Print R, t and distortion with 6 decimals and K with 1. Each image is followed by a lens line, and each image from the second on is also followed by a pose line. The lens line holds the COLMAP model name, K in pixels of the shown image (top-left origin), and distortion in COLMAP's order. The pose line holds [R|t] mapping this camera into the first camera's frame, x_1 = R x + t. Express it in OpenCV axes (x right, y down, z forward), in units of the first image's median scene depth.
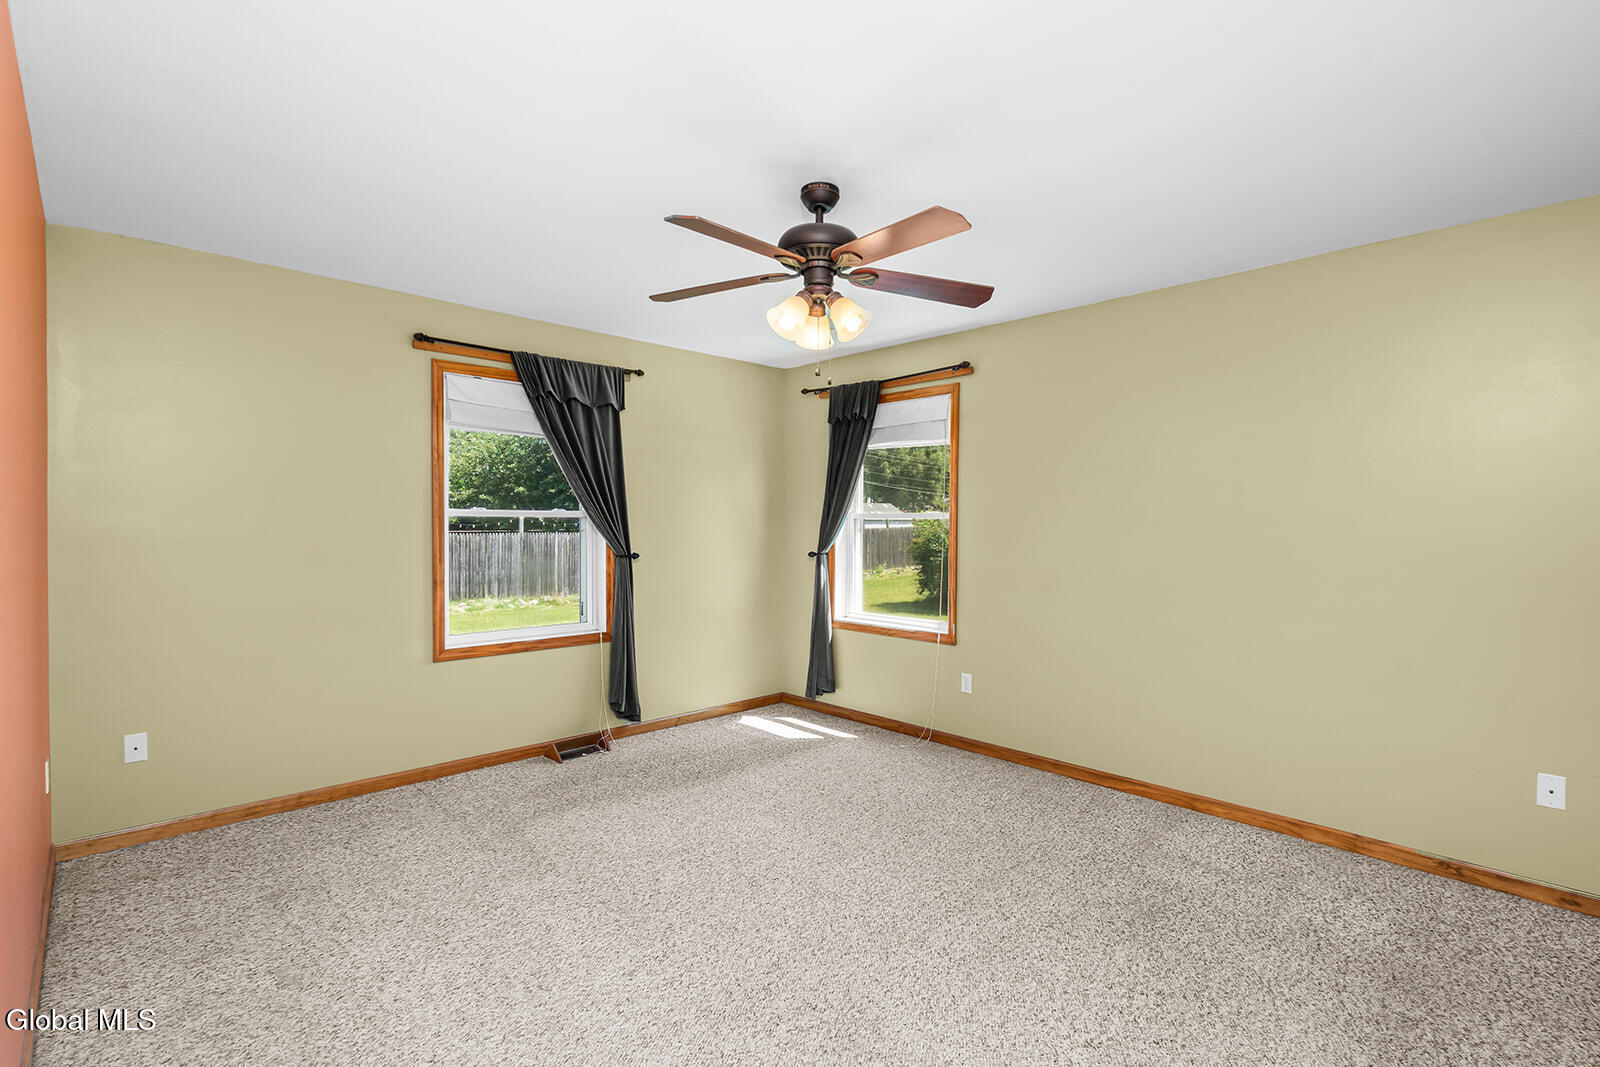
lens RADIAL K [[745.1, 0, 795.7], [0, 745.1, 526.1], [0, 0, 1]] dist [-0.001765, -0.000045]
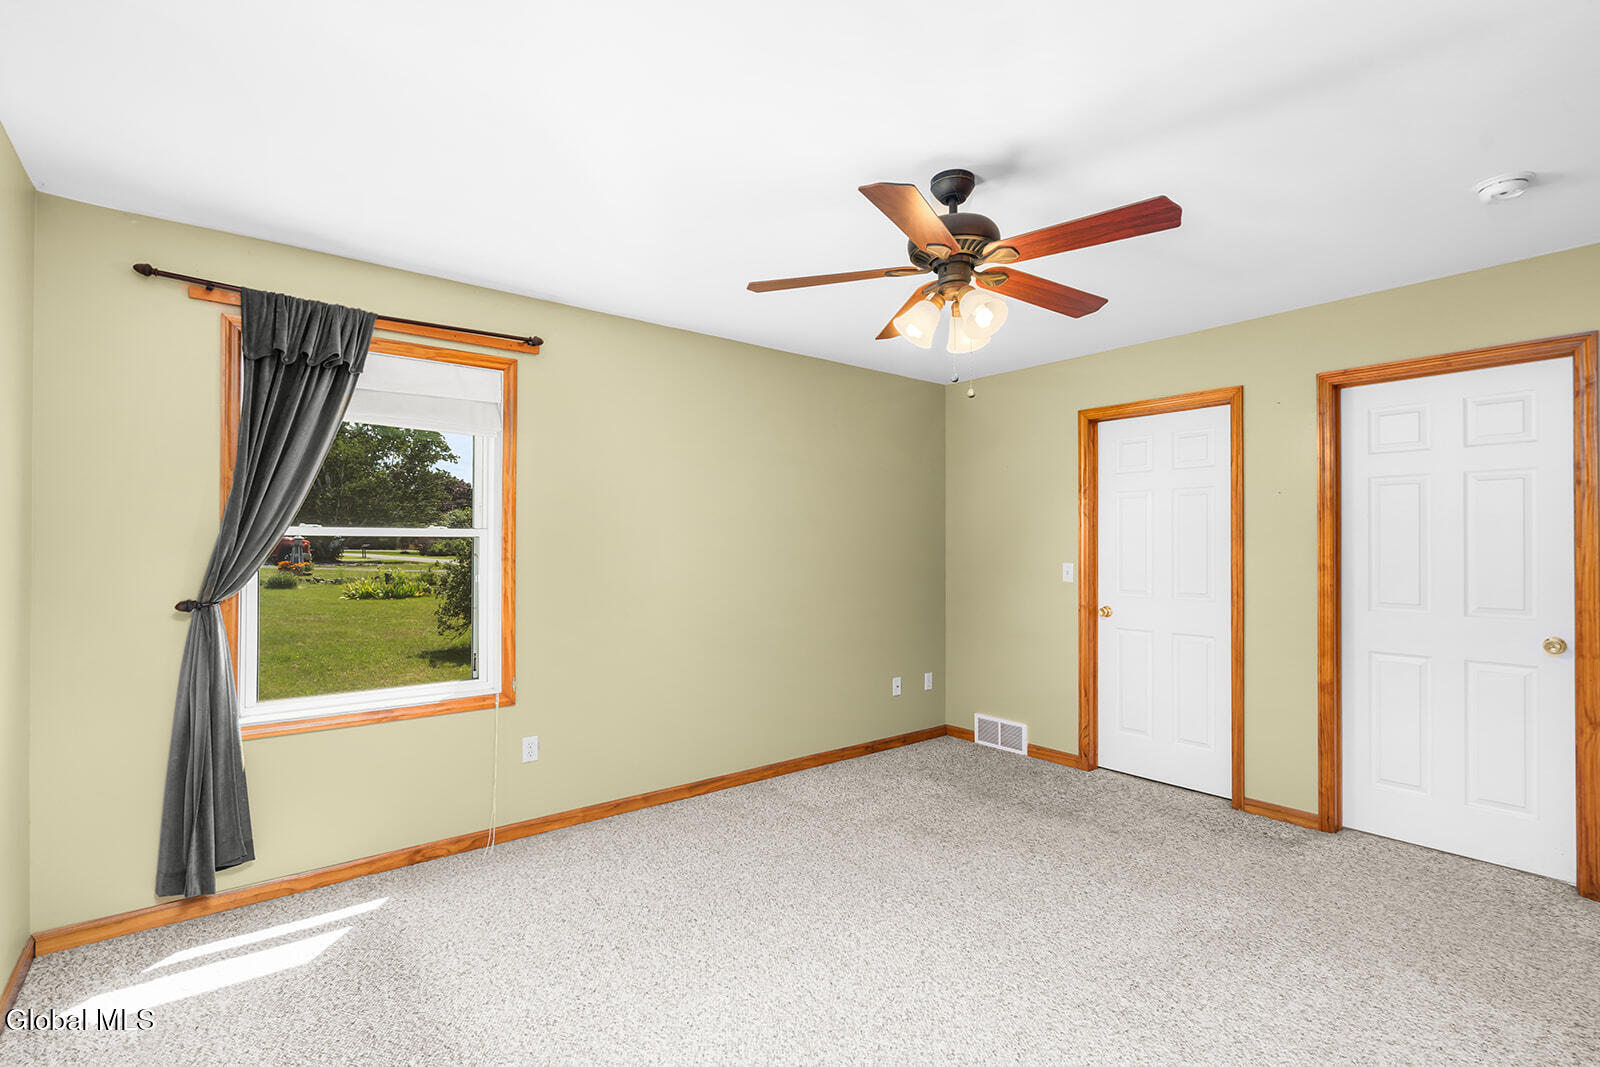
lens RADIAL K [[727.5, 0, 803.8], [0, 727.5, 540.5], [0, 0, 1]] dist [-0.015160, 0.007278]
pose [[0.084743, 0.006505, 0.996382, -0.498978], [0.005897, 0.999958, -0.007030, 0.000029], [-0.996385, 0.006472, 0.084701, 0.645997]]
